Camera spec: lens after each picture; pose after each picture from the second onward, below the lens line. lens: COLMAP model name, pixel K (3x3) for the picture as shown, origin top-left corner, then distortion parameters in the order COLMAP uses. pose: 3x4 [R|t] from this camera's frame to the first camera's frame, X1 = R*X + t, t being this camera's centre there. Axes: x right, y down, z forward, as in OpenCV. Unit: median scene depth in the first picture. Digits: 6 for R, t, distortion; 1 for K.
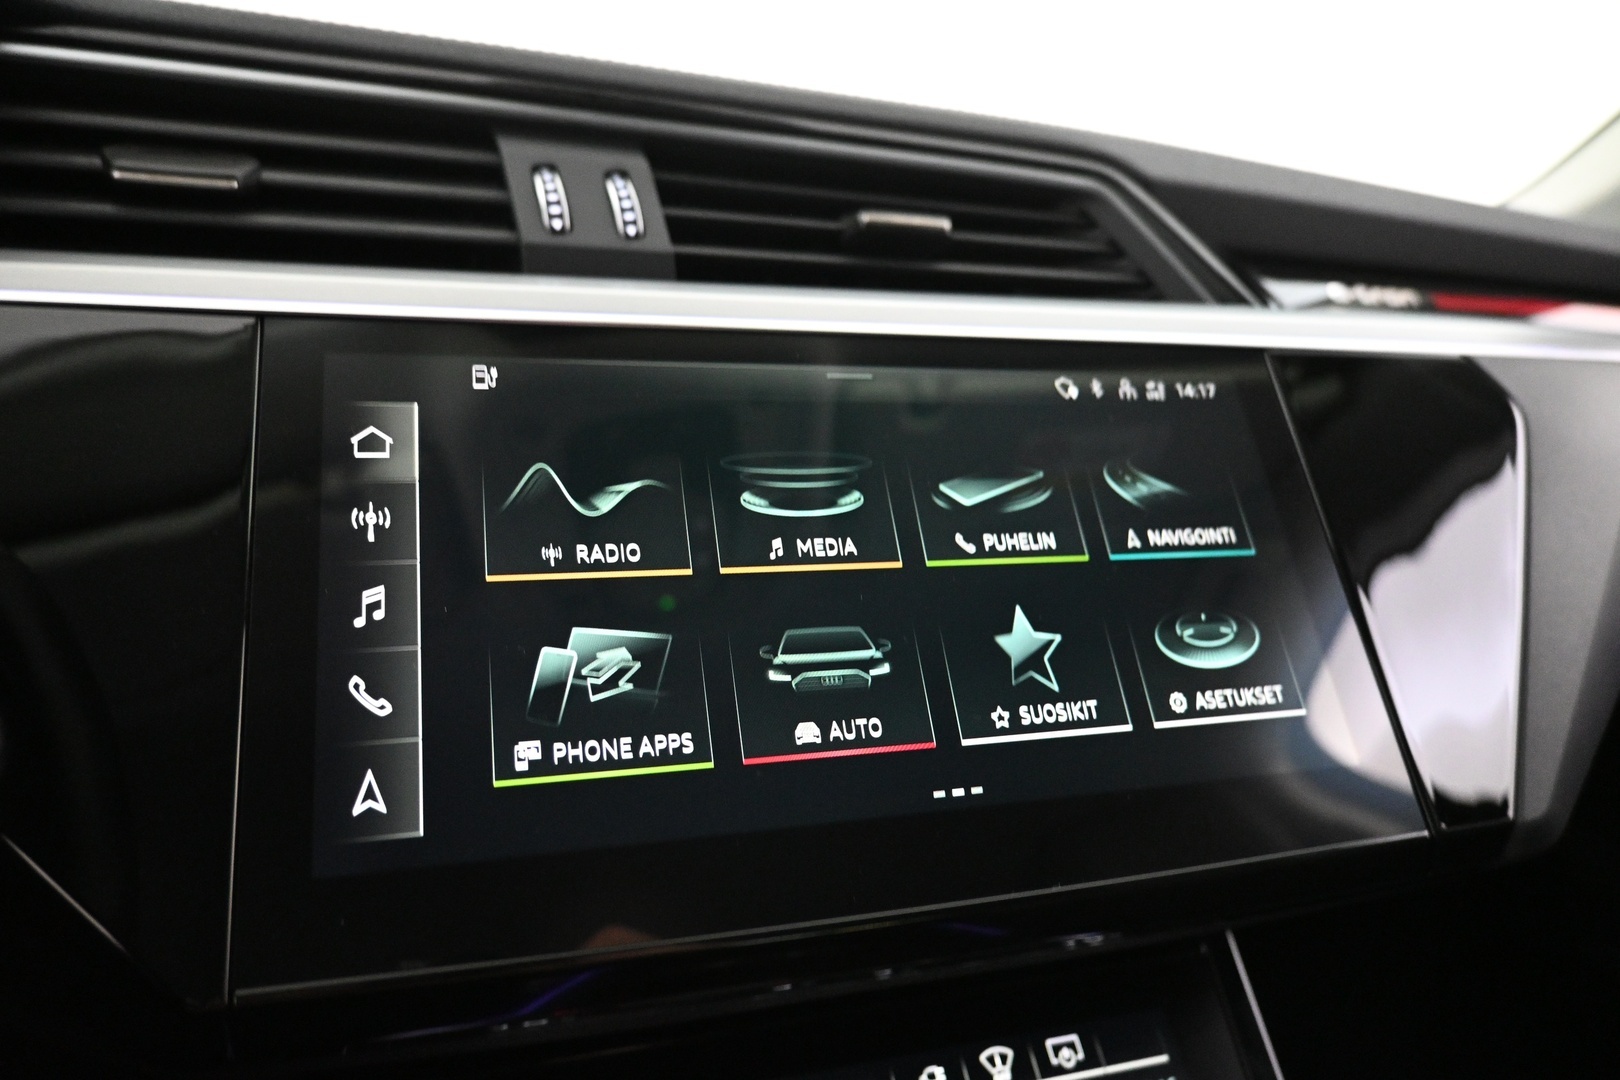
lens RADIAL K [[1105.1, 0, 810.0], [0, 1105.1, 540.0], [0, 0, 1]] dist [0.004683, -0.000136]
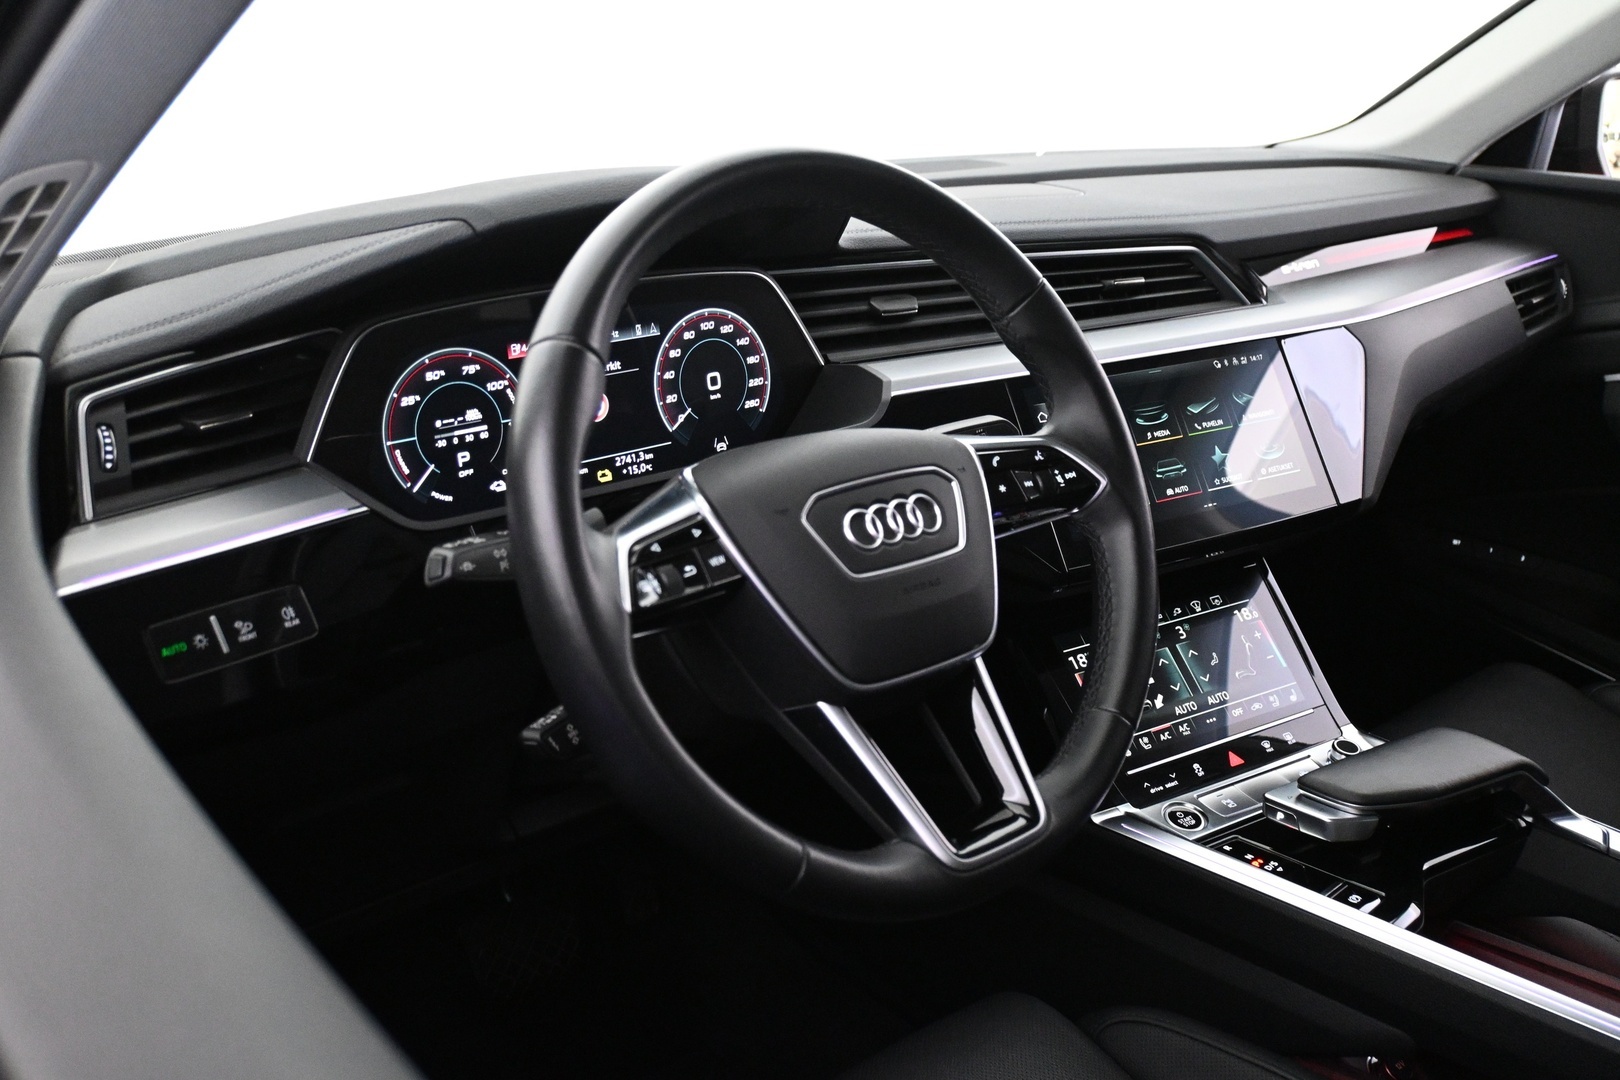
lens RADIAL K [[1484.1, 0, 810.0], [0, 1484.1, 540.0], [0, 0, 1]] dist [0.001008, -0.003181]
pose [[0.974622, -0.110089, 0.194915, -1.447248], [0.075048, 0.981015, 0.178824, -0.419053], [-0.210901, -0.159658, 0.964381, -2.308335]]
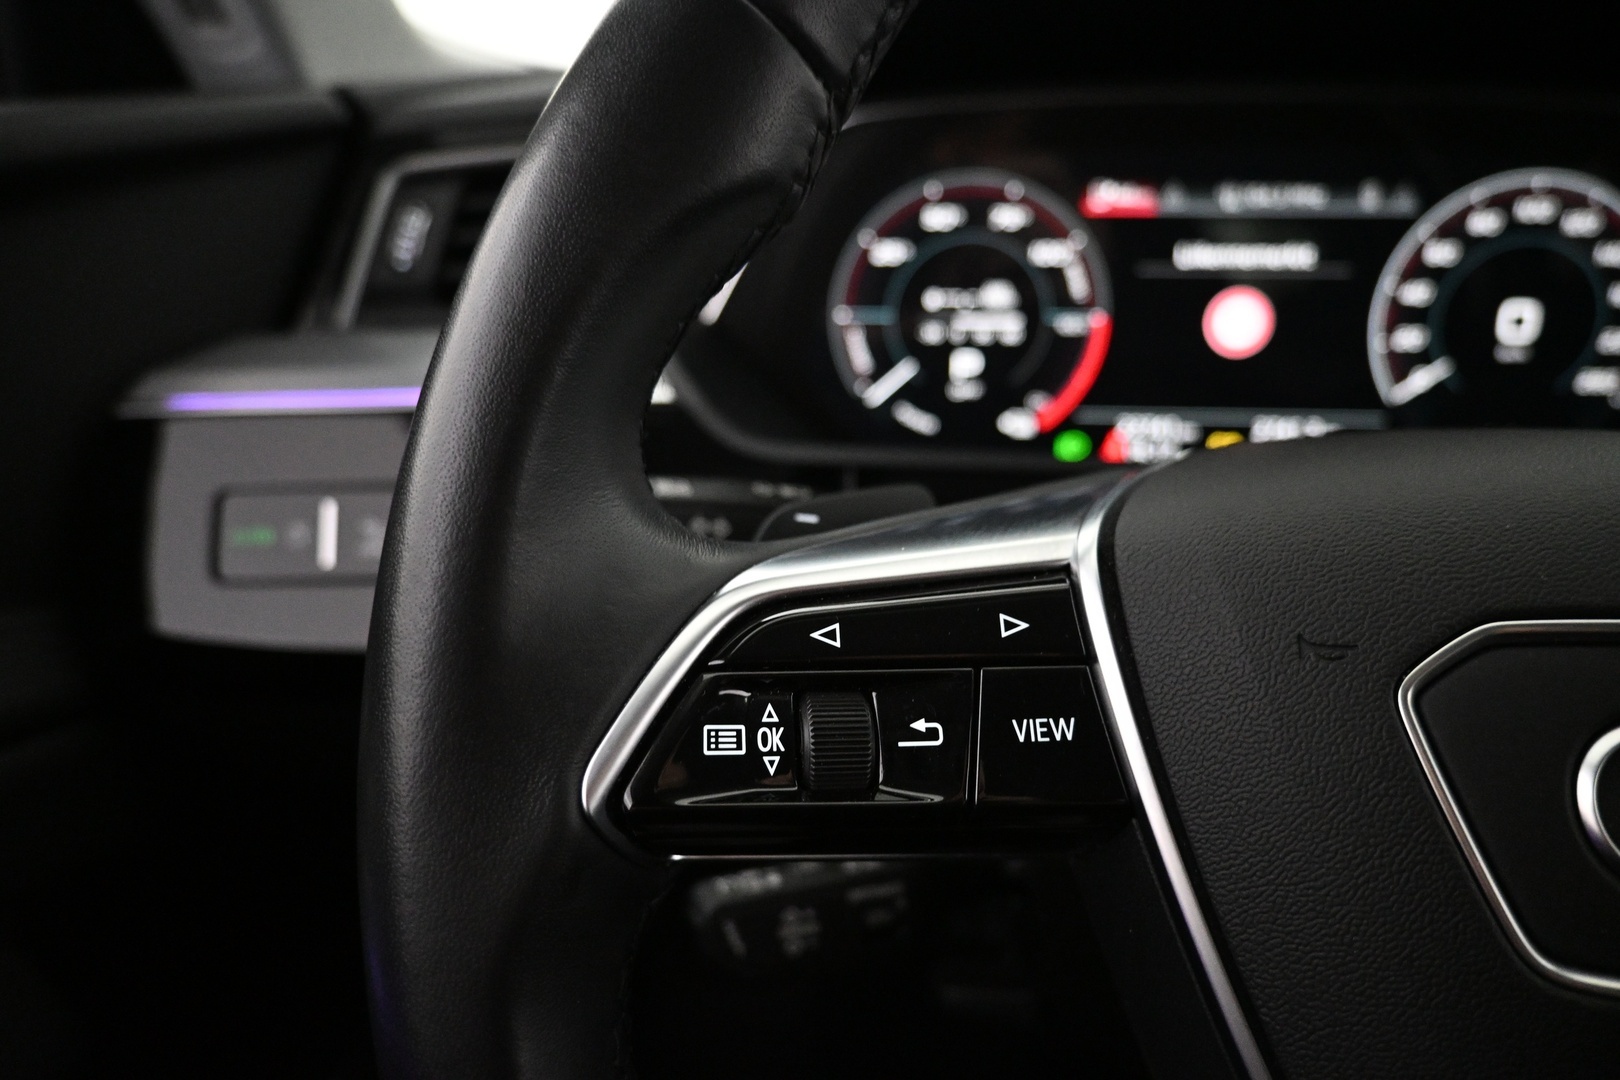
lens RADIAL K [[1063.4, 0, 810.0], [0, 1063.4, 540.0], [0, 0, 1]] dist [-0.000183, 0.000075]
pose [[0.844921, 0.163830, -0.509184, -1.030499], [-0.053447, 0.973034, 0.224386, -0.195930], [0.532215, -0.162374, 0.830892, -0.652834]]
